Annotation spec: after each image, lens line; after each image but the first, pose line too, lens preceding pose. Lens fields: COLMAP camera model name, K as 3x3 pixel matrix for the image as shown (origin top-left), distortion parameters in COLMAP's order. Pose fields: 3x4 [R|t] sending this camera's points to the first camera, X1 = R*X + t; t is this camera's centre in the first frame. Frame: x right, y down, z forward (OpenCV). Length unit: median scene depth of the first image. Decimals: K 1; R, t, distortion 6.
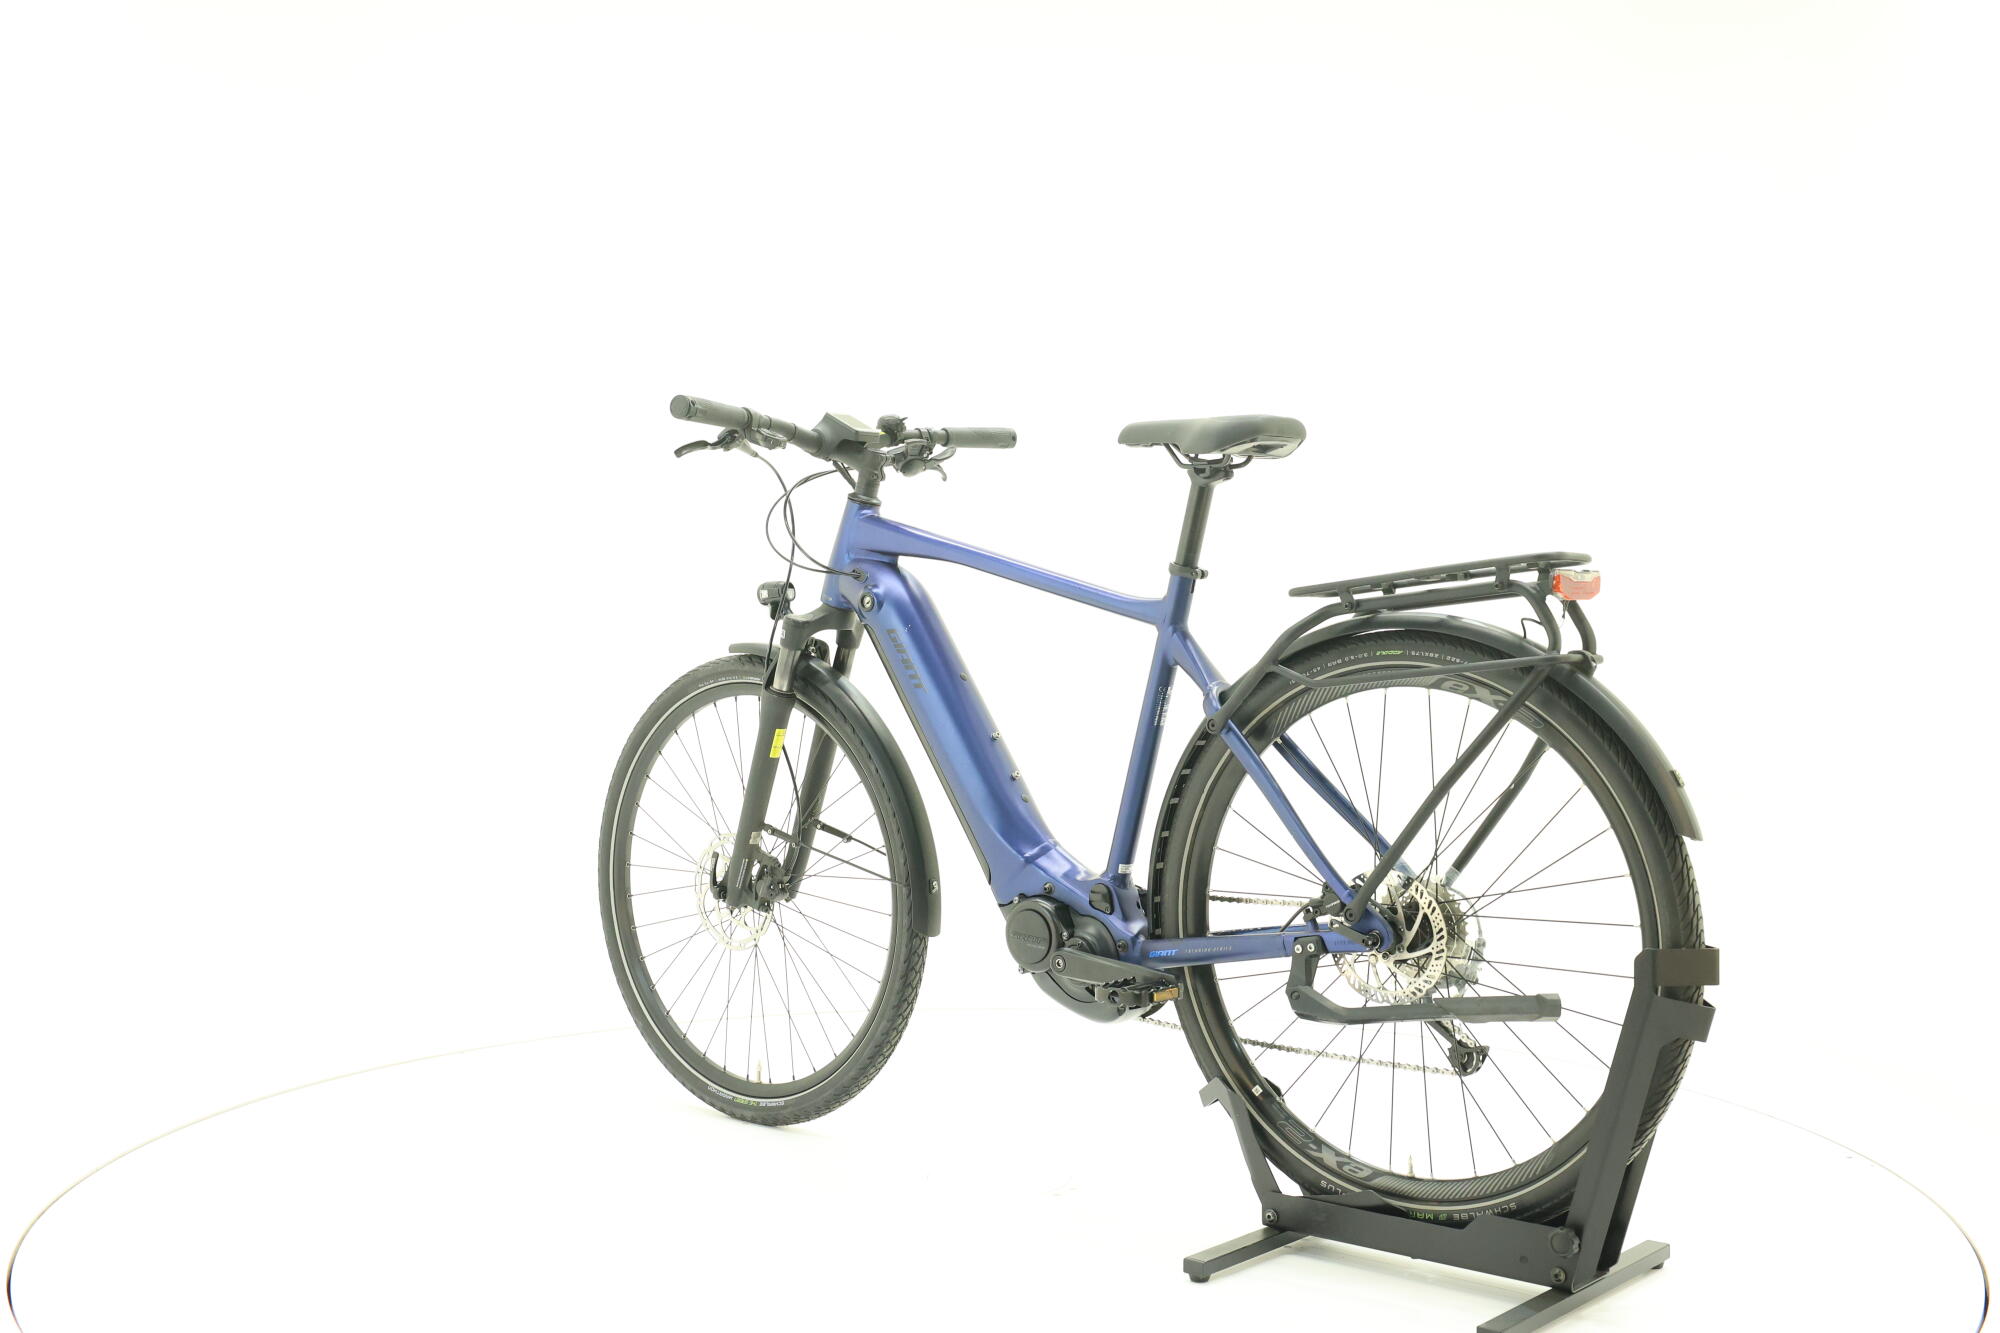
lens RADIAL K [[2144.5, 0, 1000.0], [0, 2144.5, 666.5], [0, 0, 1]] dist [-0.002255, -0.002847]
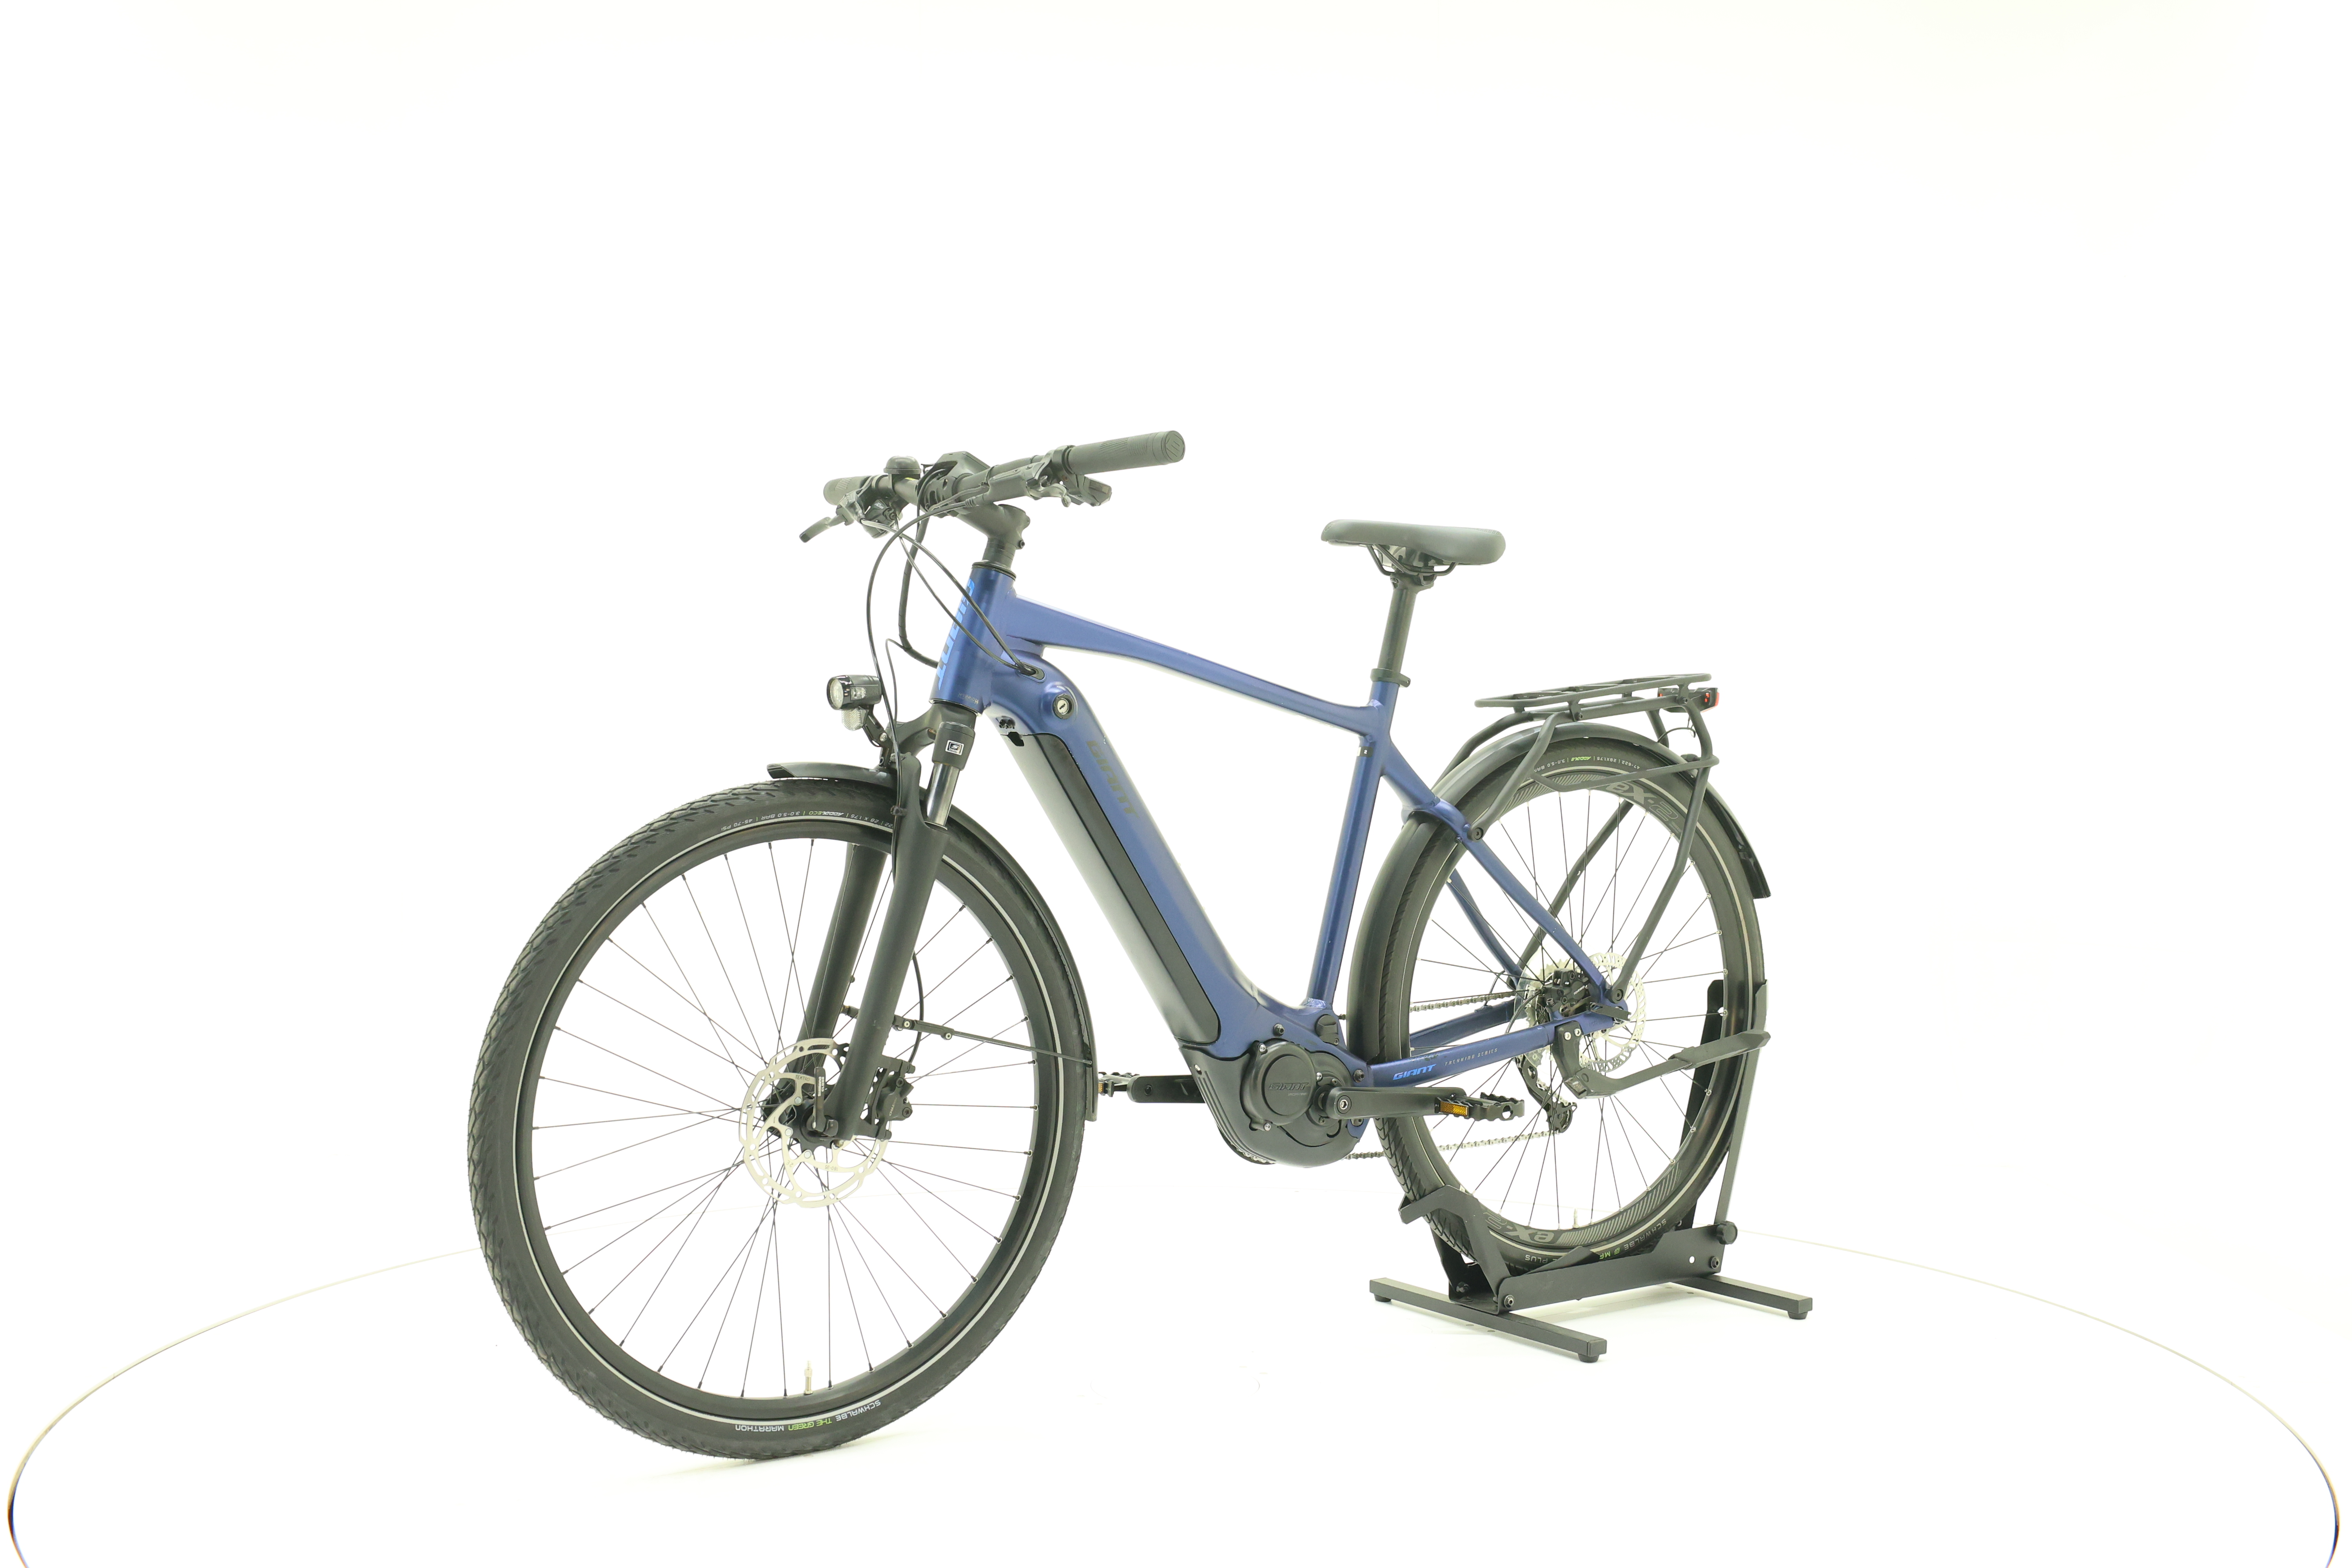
lens RADIAL K [[2521.9, 0, 1176.0], [0, 2521.9, 784.0], [0, 0, 1]] dist [-0.002255, -0.002847]
pose [[0.241398, -0.022799, 0.970158, -1.060623], [0.019425, 0.999637, 0.018658, -0.020572], [-0.970232, 0.014341, 0.241753, 0.829047]]
